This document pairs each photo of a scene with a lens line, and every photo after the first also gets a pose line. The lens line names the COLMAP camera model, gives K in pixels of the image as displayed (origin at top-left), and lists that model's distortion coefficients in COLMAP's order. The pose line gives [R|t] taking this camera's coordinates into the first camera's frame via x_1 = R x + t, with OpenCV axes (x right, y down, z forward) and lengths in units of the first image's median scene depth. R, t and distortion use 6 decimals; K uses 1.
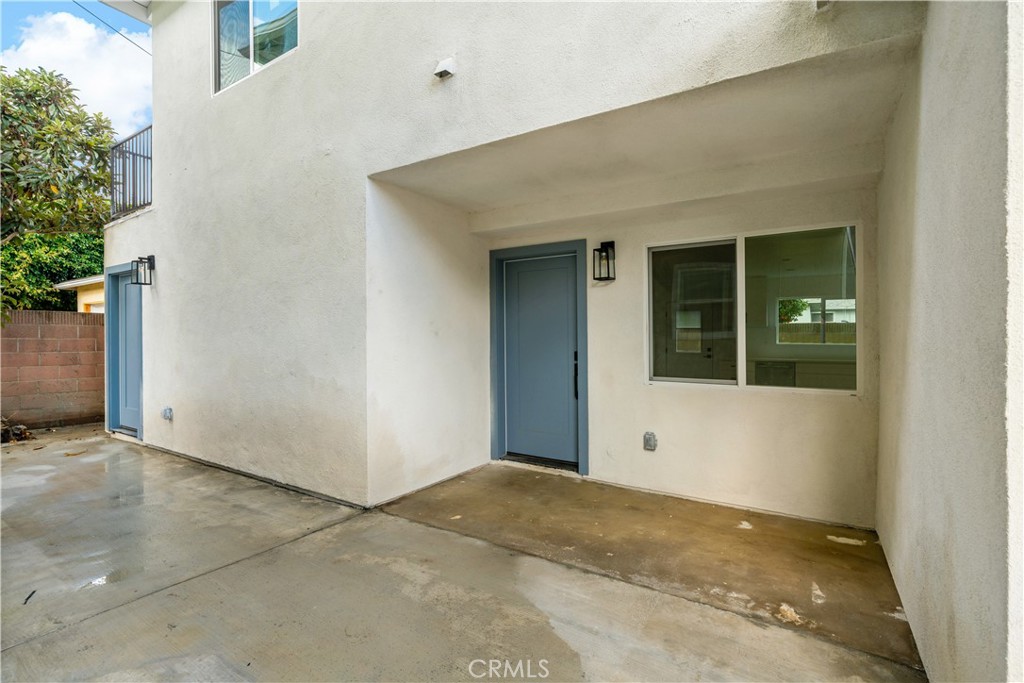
lens RADIAL K [[442.5, 0, 548.6], [0, 442.5, 337.2], [0, 0, 1]] dist [0.000007, 0.000024]
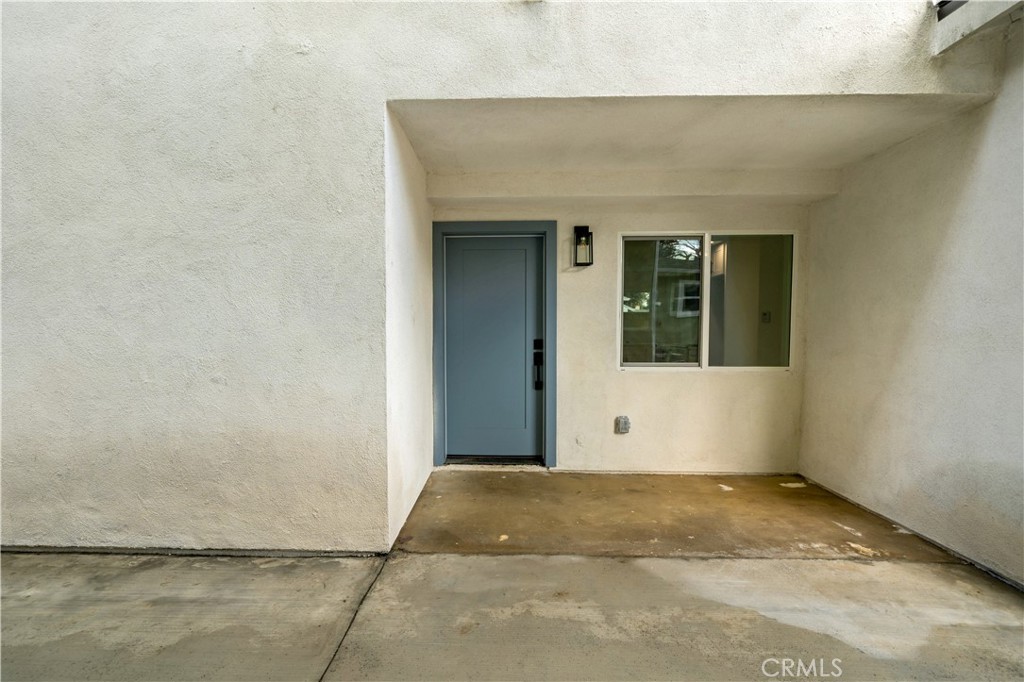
lens RADIAL K [[442.5, 0, 512.4], [0, 442.5, 342.1], [0, 0, 1]] dist [0.000007, 0.000024]
pose [[0.882910, -0.019930, 0.469118, -0.539198], [0.000668, 0.999151, 0.041189, -0.001465], [-0.469541, -0.036053, 0.882174, 0.239130]]
